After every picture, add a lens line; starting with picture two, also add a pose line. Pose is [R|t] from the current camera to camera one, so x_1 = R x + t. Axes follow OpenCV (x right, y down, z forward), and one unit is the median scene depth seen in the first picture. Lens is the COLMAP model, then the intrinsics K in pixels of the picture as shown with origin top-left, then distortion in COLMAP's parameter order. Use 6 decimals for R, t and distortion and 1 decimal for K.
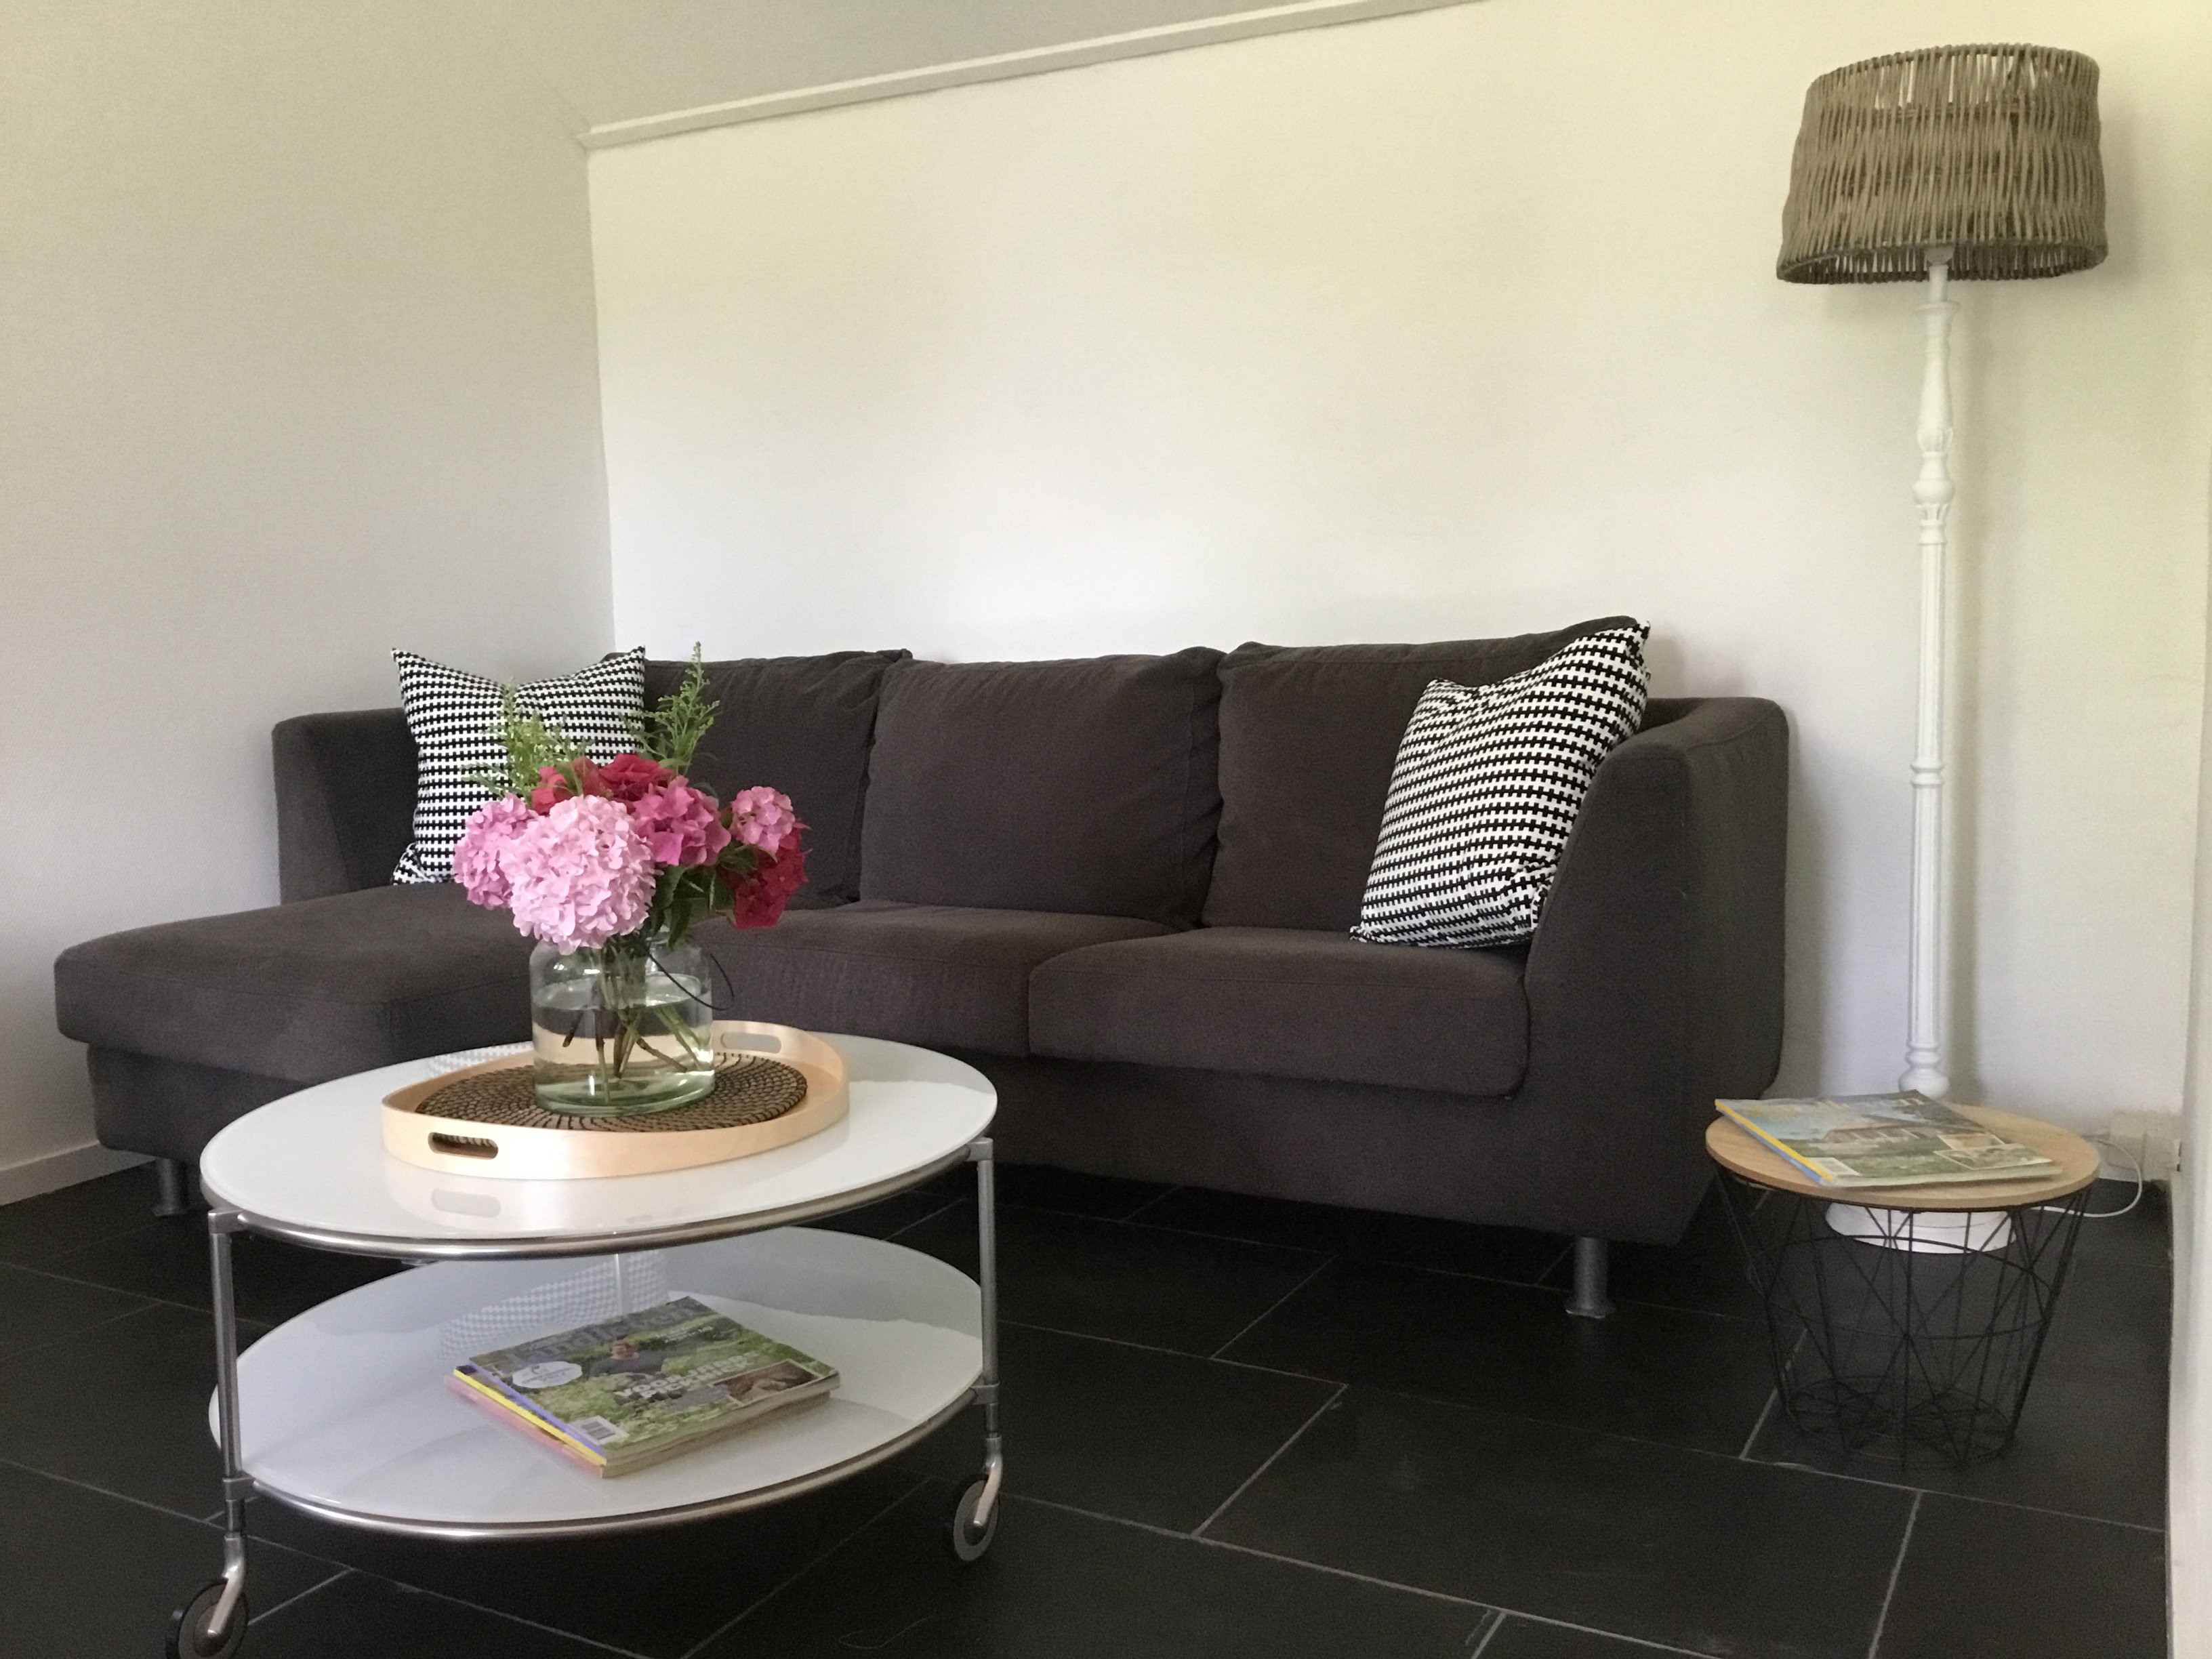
lens RADIAL K [[1995.2, 0, 1106.0], [0, 1995.2, 829.5], [0, 0, 1]] dist [0.045537, -0.002010]
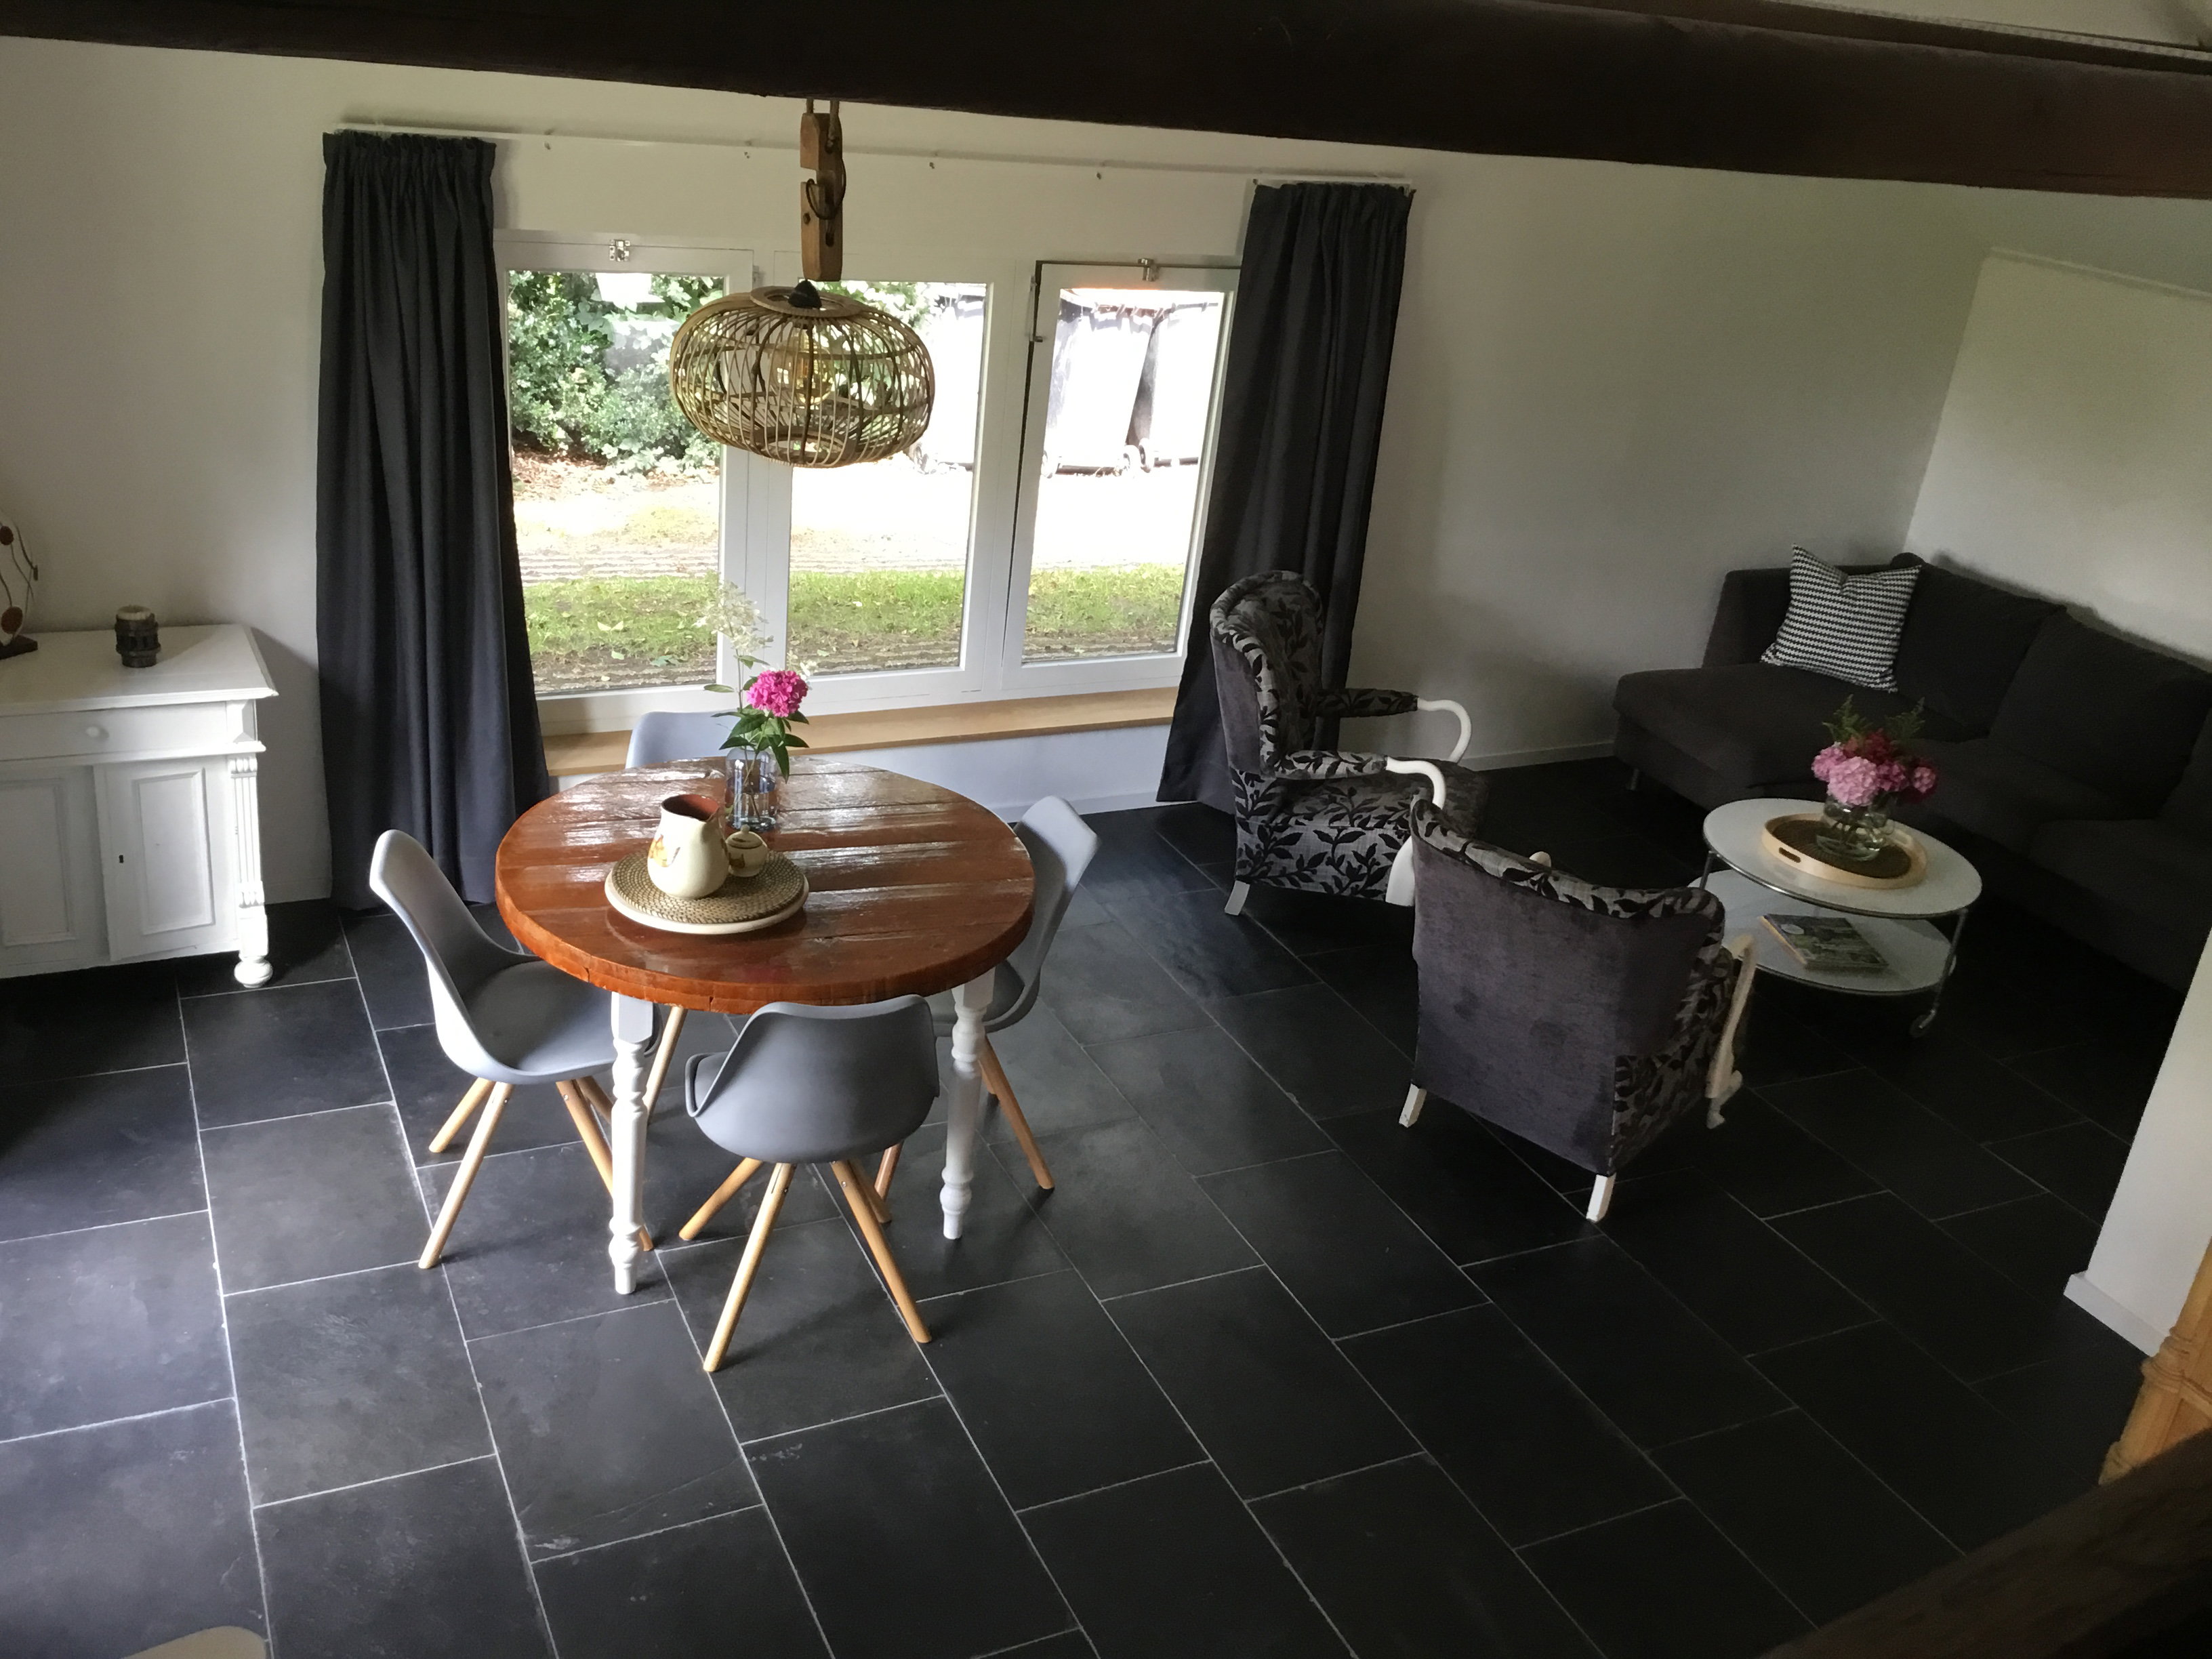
lens RADIAL K [[1995.2, 0, 1106.0], [0, 1995.2, 829.5], [0, 0, 1]] dist [0.045537, -0.002010]
pose [[0.807527, 0.330645, -0.488440, 0.315638], [-0.183392, 0.927807, 0.324873, -0.664863], [0.560595, -0.172768, 0.809867, -2.016281]]
